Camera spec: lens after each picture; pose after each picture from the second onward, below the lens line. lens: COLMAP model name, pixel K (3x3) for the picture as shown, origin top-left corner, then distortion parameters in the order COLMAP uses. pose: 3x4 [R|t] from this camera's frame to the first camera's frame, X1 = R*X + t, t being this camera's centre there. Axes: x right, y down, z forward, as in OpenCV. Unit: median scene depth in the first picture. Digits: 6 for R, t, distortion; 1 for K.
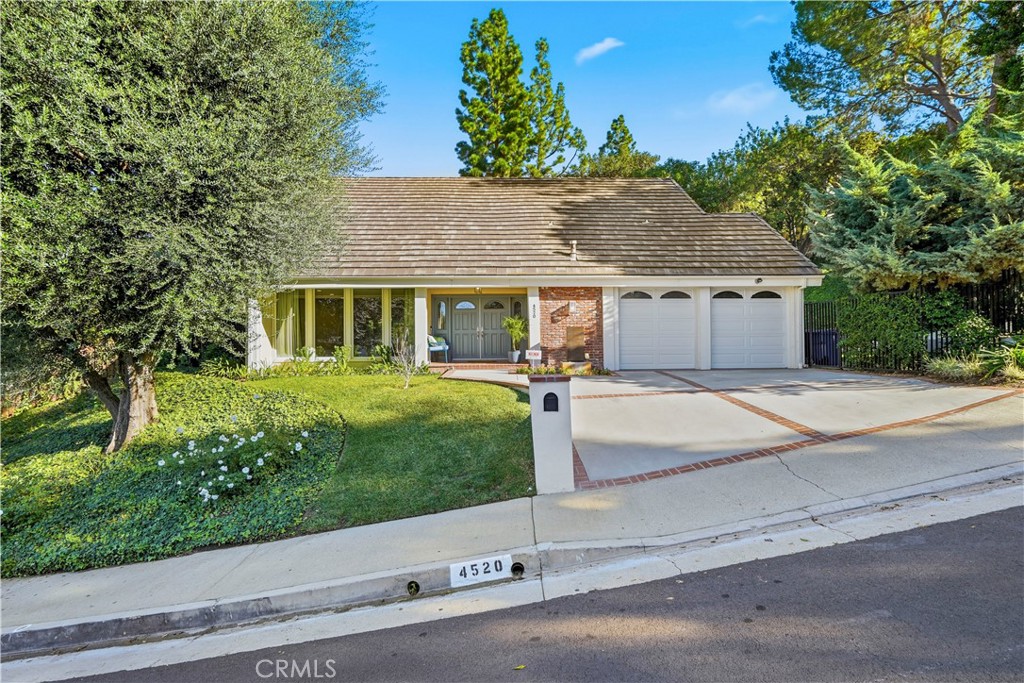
lens RADIAL K [[478.3, 0, 507.3], [0, 478.3, 341.4], [0, 0, 1]] dist [0.000746, 0.000760]
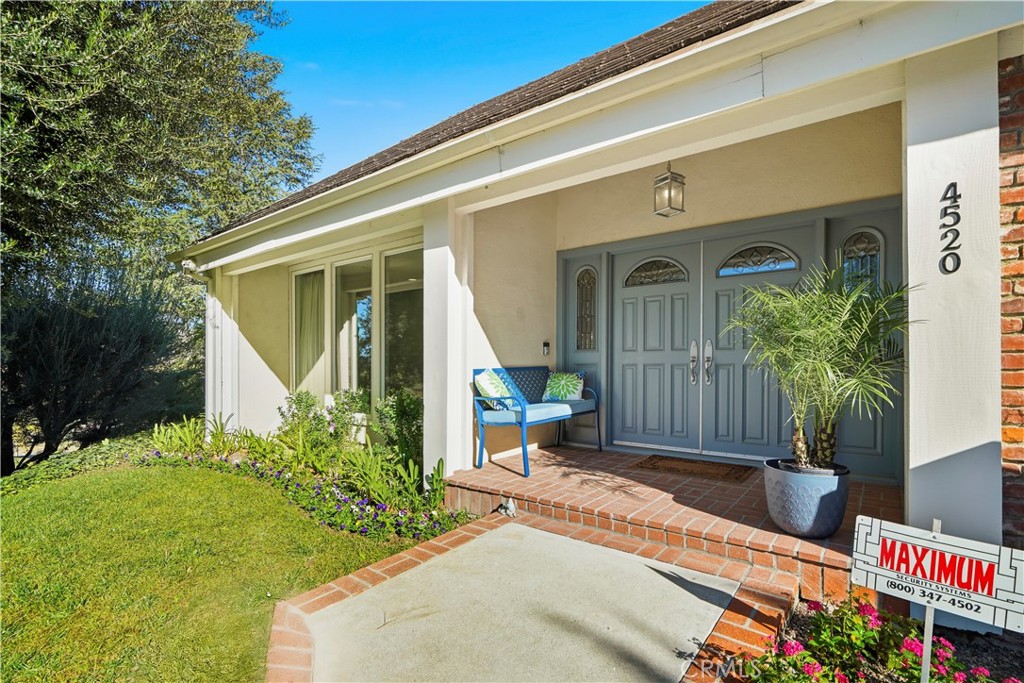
lens RADIAL K [[478.3, 0, 523.4], [0, 478.3, 370.4], [0, 0, 1]] dist [0.000746, 0.000760]
pose [[0.769452, 0.020628, -0.638372, 0.049186], [-0.008511, 0.999721, 0.022045, -0.020644], [0.638648, -0.011529, 0.769412, 0.785509]]
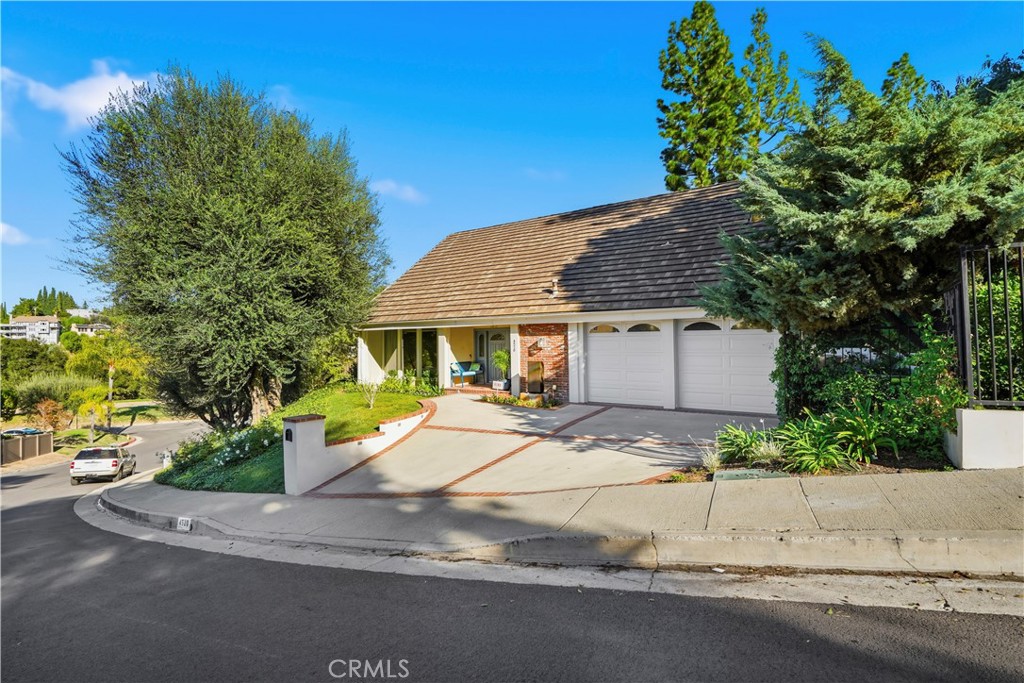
lens RADIAL K [[478.3, 0, 532.2], [0, 478.3, 331.4], [0, 0, 1]] dist [0.000746, 0.000760]
pose [[0.803564, -0.010797, -0.595120, 0.758767], [0.006235, 0.999933, -0.009722, -0.085200], [0.595185, 0.004102, 0.803578, 0.109949]]
